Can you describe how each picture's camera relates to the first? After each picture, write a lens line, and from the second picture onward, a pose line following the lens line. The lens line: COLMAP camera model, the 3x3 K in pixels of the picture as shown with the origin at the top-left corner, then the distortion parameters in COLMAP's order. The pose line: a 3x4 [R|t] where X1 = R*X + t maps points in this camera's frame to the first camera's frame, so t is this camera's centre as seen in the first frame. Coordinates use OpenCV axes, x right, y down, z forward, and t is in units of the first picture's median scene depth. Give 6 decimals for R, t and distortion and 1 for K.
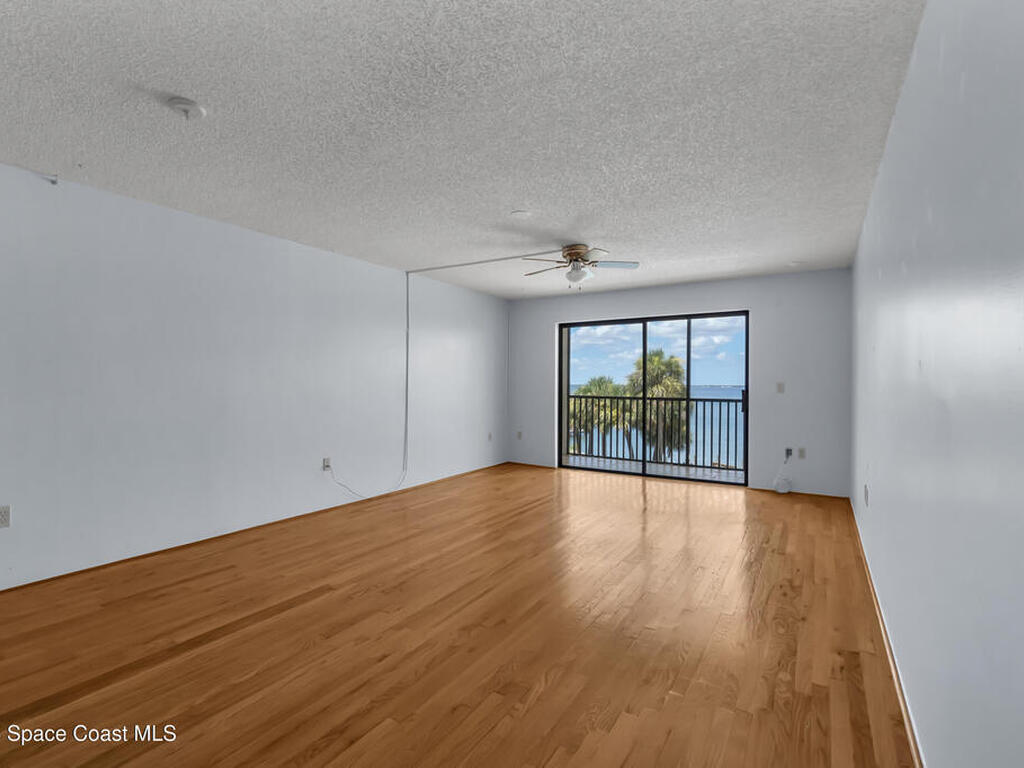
lens RADIAL K [[498.0, 0, 510.7], [0, 498.0, 381.9], [0, 0, 1]] dist [-0.007320, 0.000733]
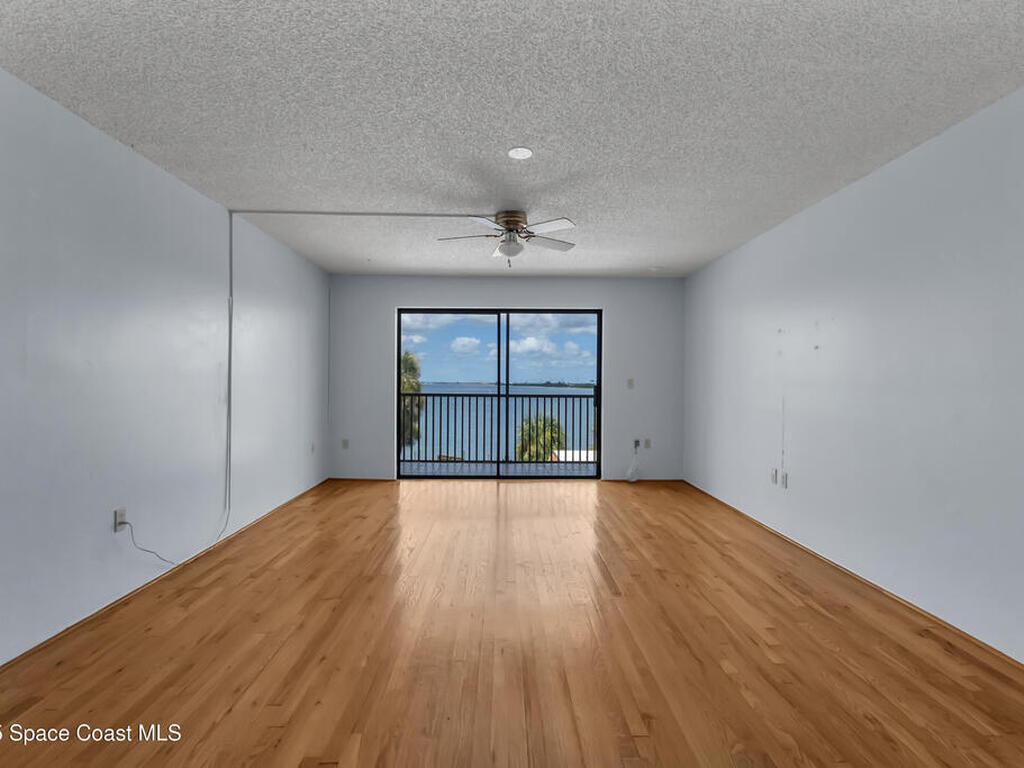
lens RADIAL K [[498.0, 0, 510.8], [0, 498.0, 380.3], [0, 0, 1]] dist [-0.007320, 0.000733]
pose [[0.836968, 0.001587, 0.547250, -0.242112], [-0.004059, 0.999986, 0.003309, 0.002339], [-0.547237, -0.004991, 0.836963, 0.225961]]
